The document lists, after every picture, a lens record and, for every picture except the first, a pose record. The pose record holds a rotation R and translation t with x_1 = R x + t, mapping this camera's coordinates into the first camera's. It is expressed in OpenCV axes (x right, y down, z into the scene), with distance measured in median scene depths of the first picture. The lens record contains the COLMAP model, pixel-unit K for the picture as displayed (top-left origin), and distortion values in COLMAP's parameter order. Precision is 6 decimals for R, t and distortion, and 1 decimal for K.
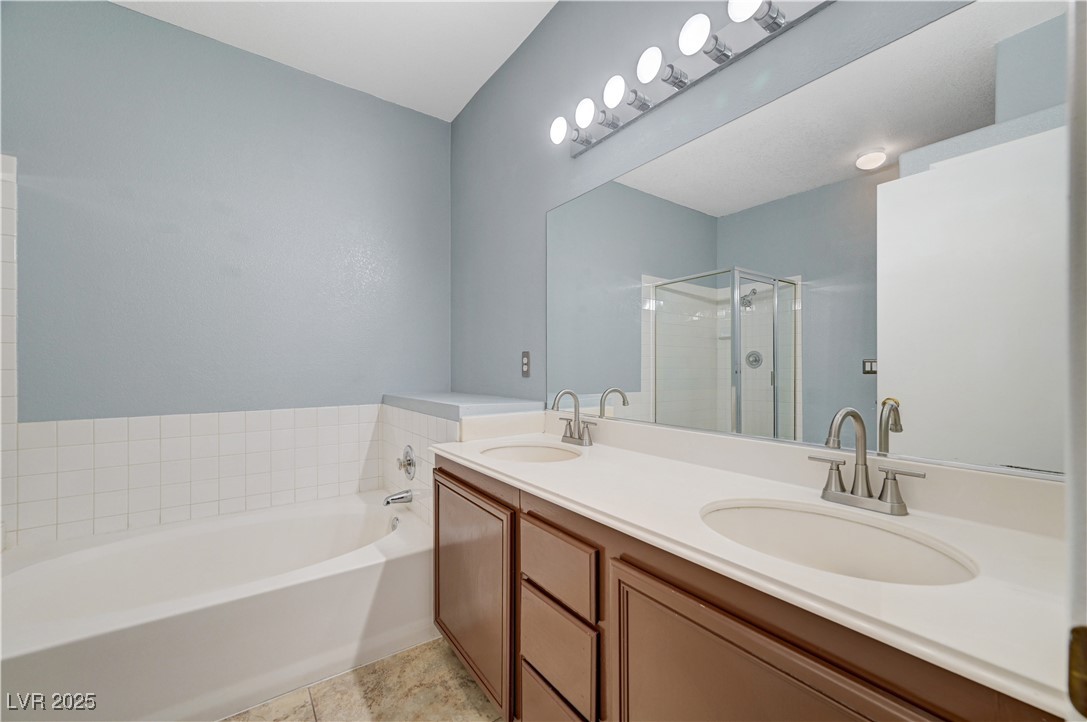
lens RADIAL K [[436.4, 0, 551.1], [0, 436.4, 369.3], [0, 0, 1]] dist [0.002885, -0.000215]
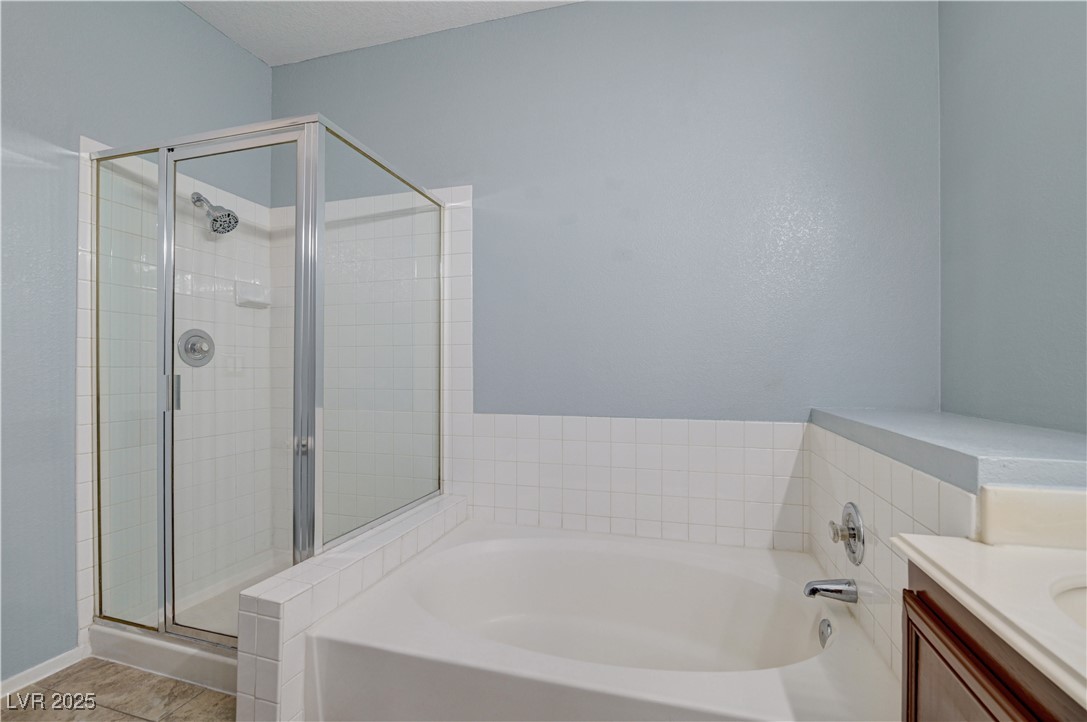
lens RADIAL K [[472.2, 0, 545.9], [0, 472.2, 365.1], [0, 0, 1]] dist [-0.011283, -0.000026]
pose [[0.610793, 0.000397, -0.791790, -0.085097], [-0.007413, 0.999959, -0.005218, -0.000650], [0.791756, 0.009056, 0.610771, 0.308257]]
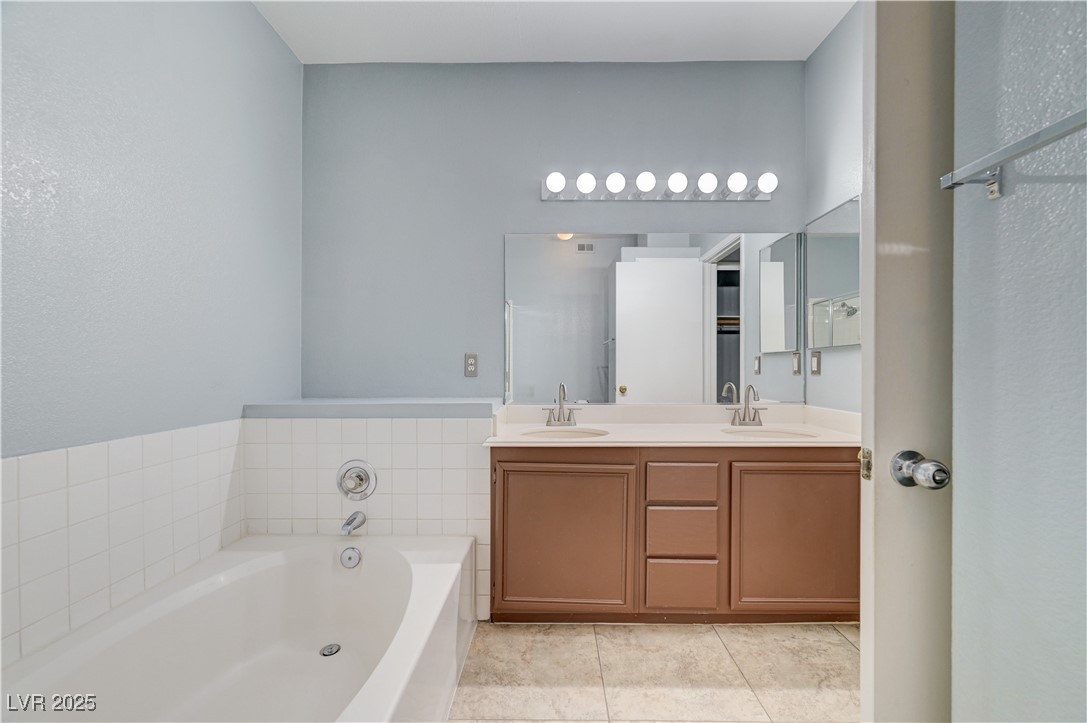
lens RADIAL K [[436.4, 0, 551.1], [0, 436.4, 369.8], [0, 0, 1]] dist [0.002885, -0.000215]
pose [[0.585270, -0.002433, 0.810835, -0.801501], [0.004995, 0.999987, -0.000605, 0.002345], [-0.810823, 0.004405, 0.585275, 0.201727]]
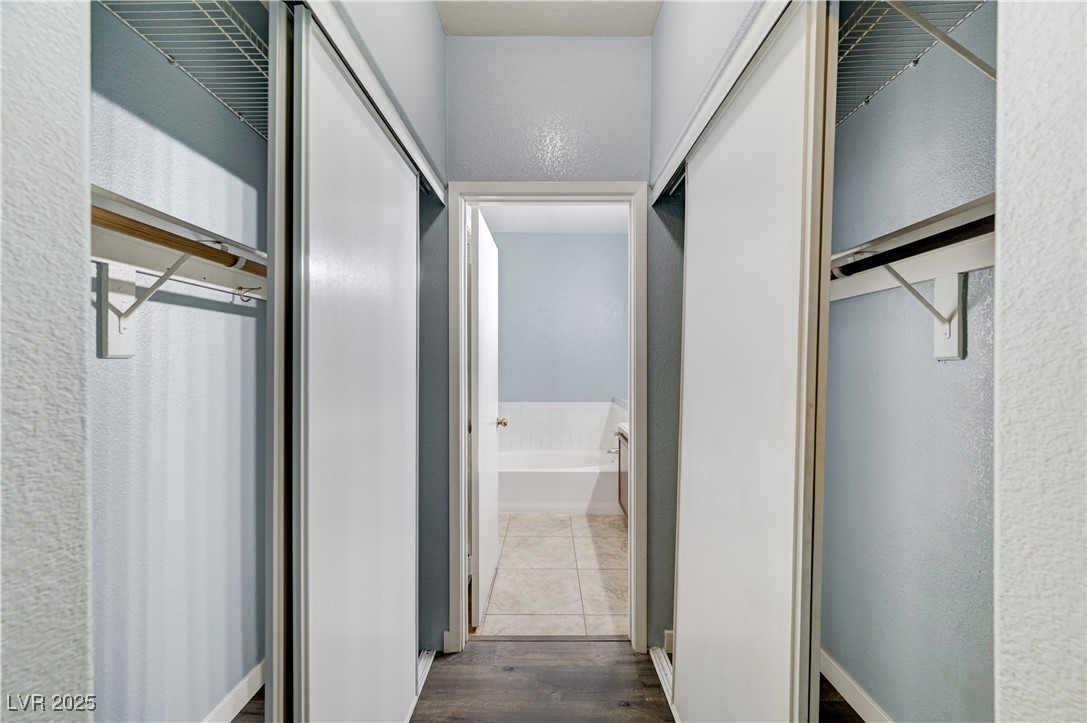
lens RADIAL K [[452.4, 0, 543.5], [0, 452.4, 361.5], [0, 0, 1]] dist [0.000046, -0.000118]
pose [[0.803571, 0.005145, -0.595186, 0.600273], [-0.007294, 0.999973, -0.001204, -0.101048], [0.595164, 0.005309, 0.803587, -0.819652]]
